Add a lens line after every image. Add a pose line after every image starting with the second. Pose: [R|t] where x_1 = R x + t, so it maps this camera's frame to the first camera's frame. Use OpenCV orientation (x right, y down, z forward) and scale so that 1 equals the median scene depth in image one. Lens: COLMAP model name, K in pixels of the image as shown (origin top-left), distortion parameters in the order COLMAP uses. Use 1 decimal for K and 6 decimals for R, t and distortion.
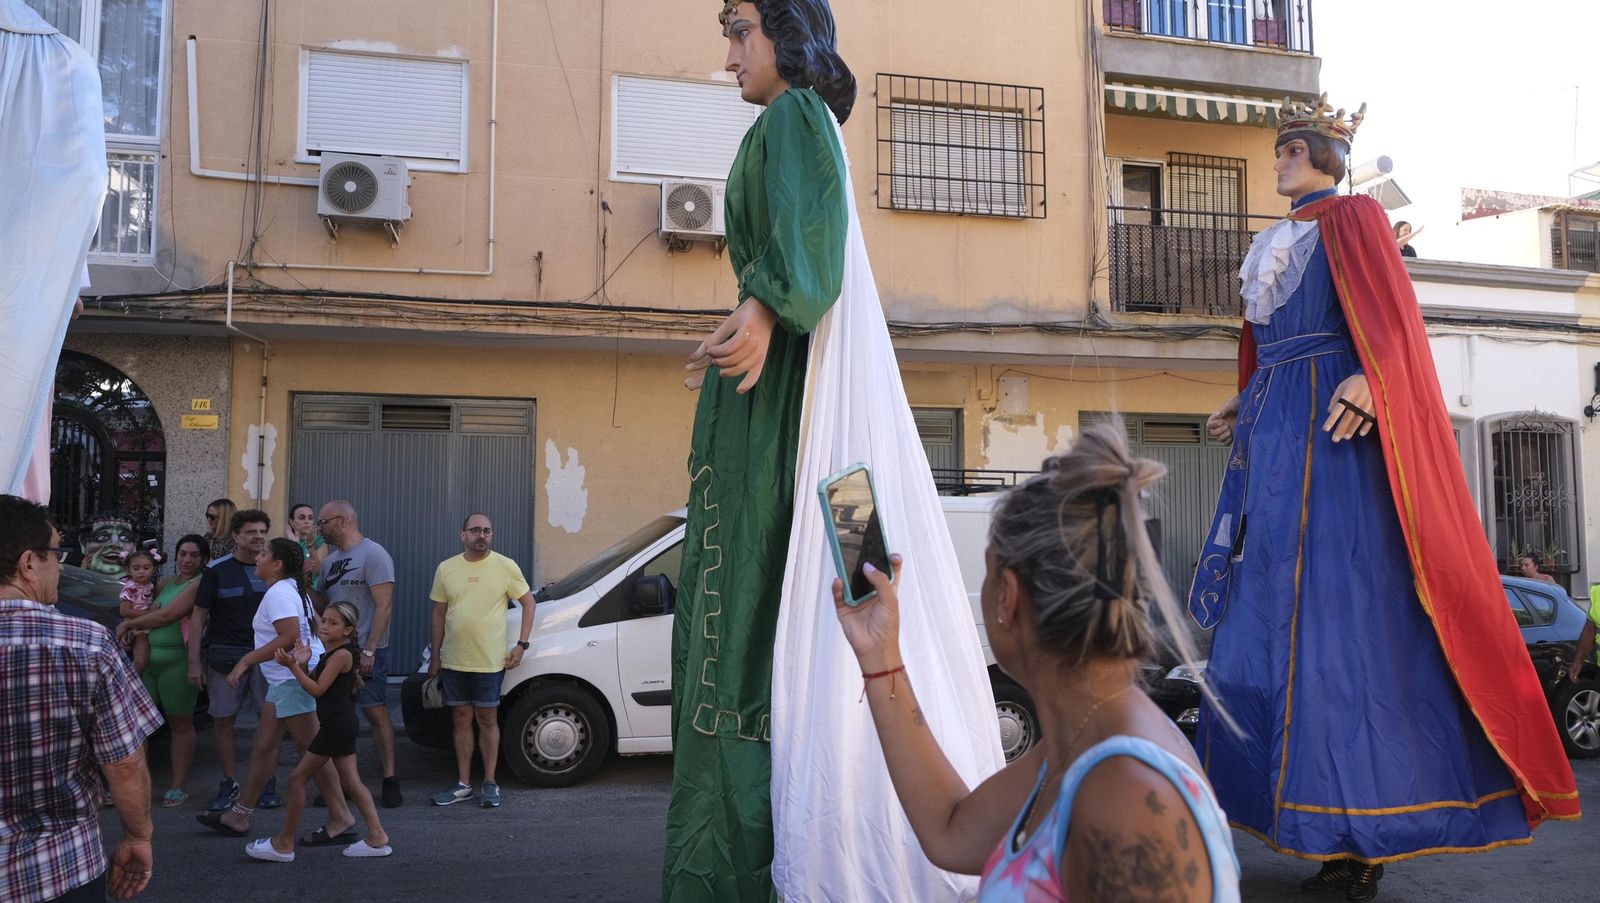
lens RADIAL K [[1081.3, 0, 803.9], [0, 1081.3, 451.8], [0, 0, 1]] dist [-0.031408, 0.018395]
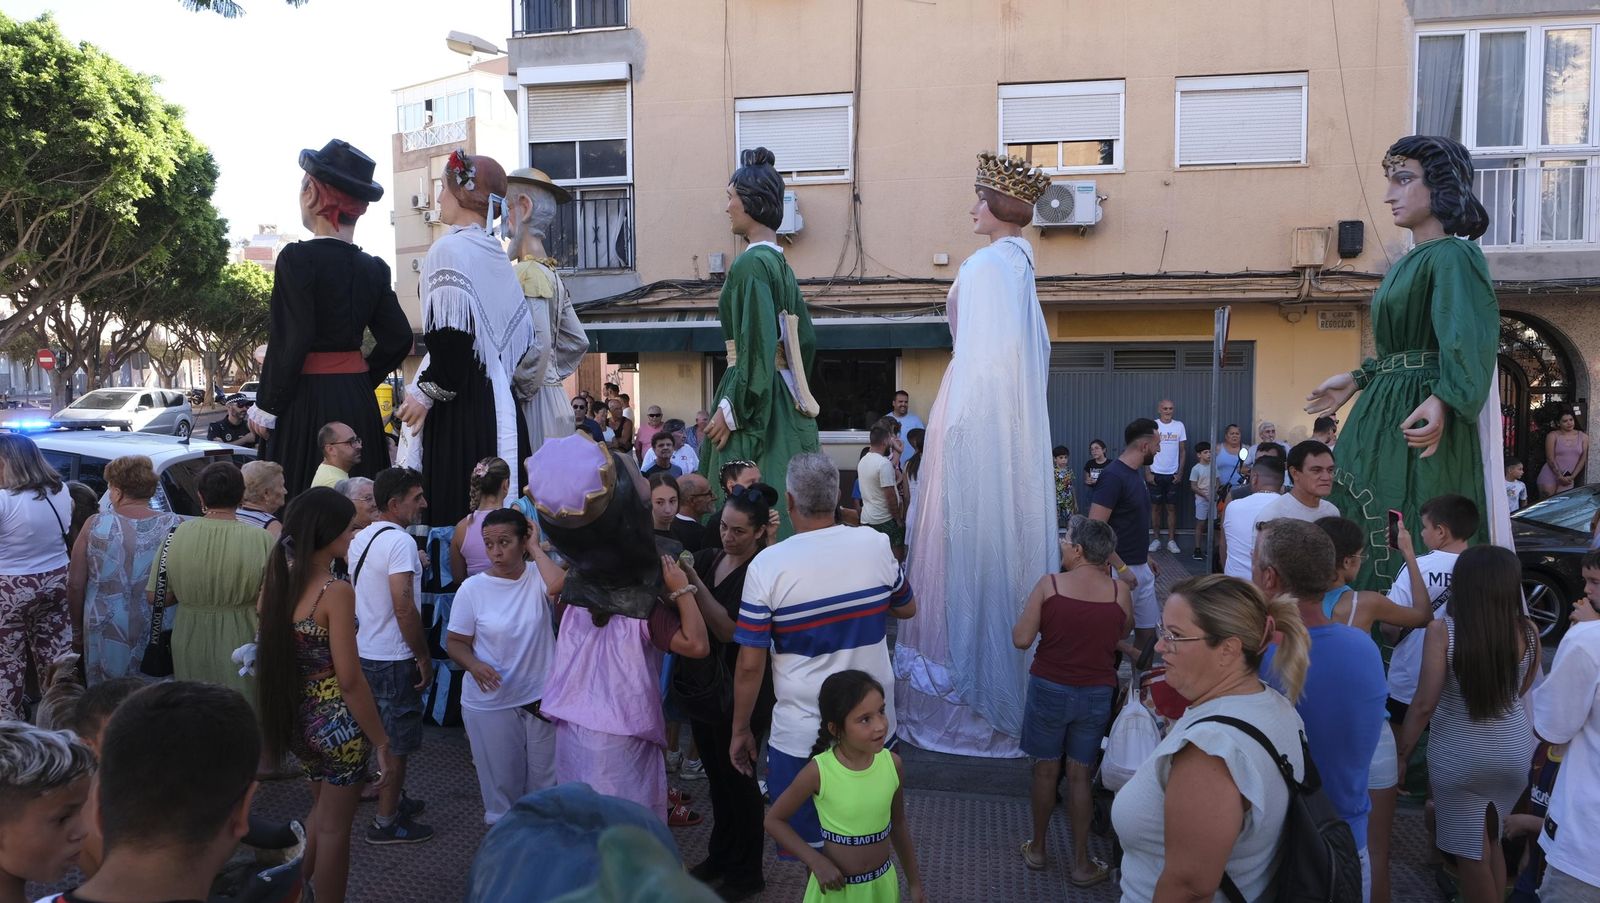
lens RADIAL K [[1079.2, 0, 804.1], [0, 1079.2, 456.1], [0, 0, 1]] dist [-0.033523, 0.017659]
pose [[0.926683, 0.019520, -0.375337, -0.967147], [0.035306, 0.989713, 0.138639, -0.126641], [0.374183, -0.141726, 0.916461, -0.516205]]
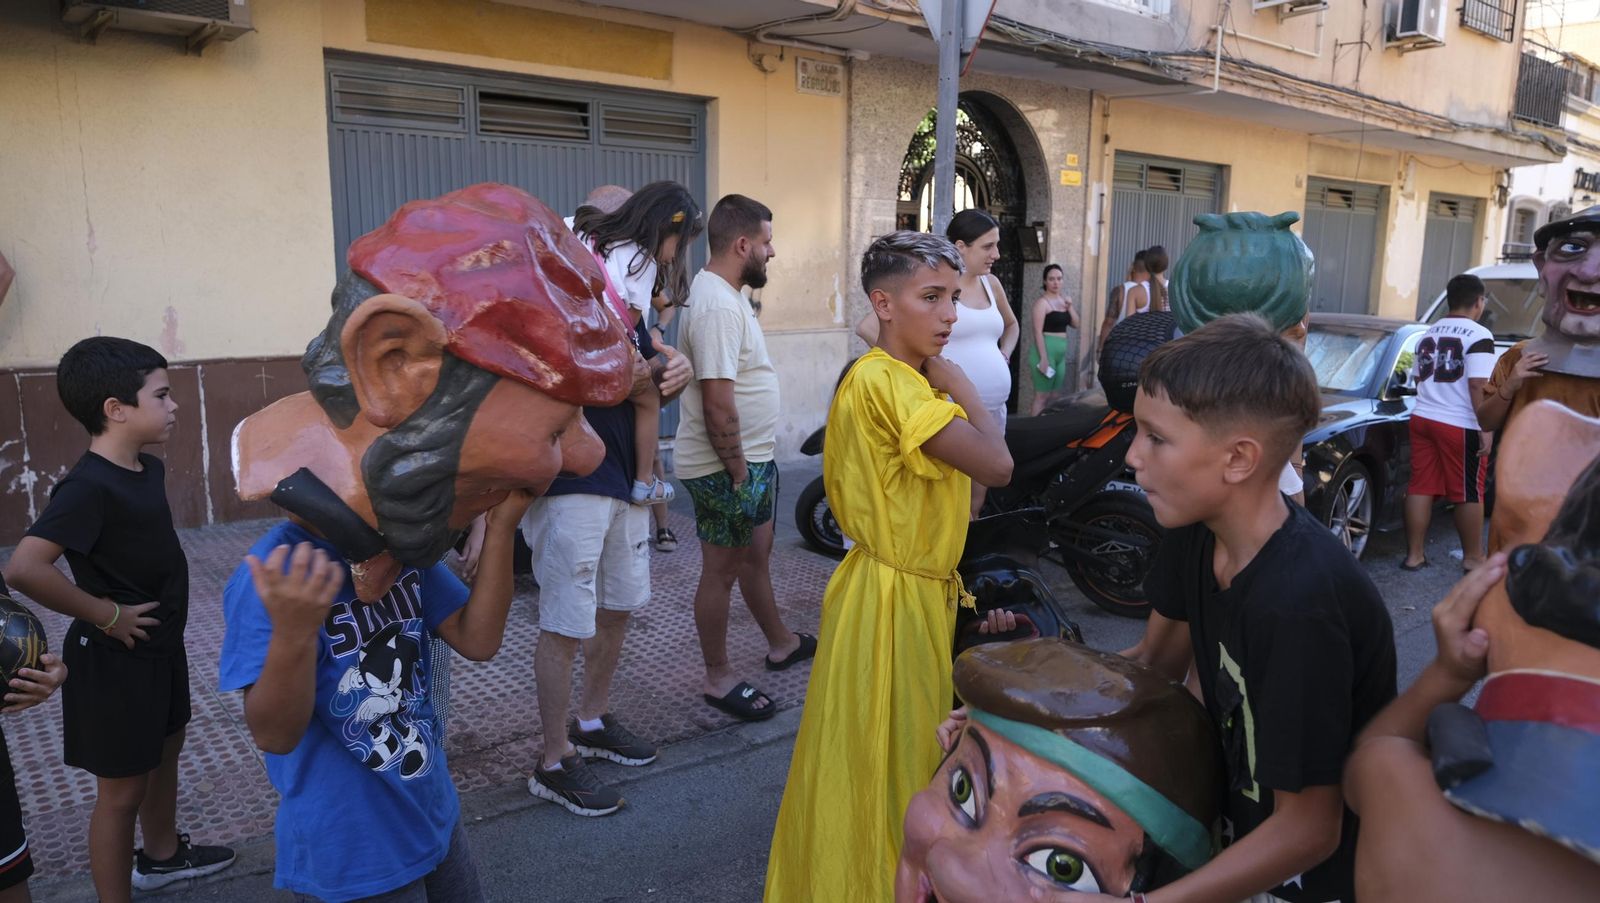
lens RADIAL K [[1061.7, 0, 798.7], [0, 1061.7, 456.4], [0, 0, 1]] dist [-0.024368, 0.003866]
pose [[0.889889, -0.076294, 0.449751, -1.247064], [-0.040653, 0.968729, 0.244769, -0.007286], [-0.454361, -0.236101, 0.858960, 0.196264]]
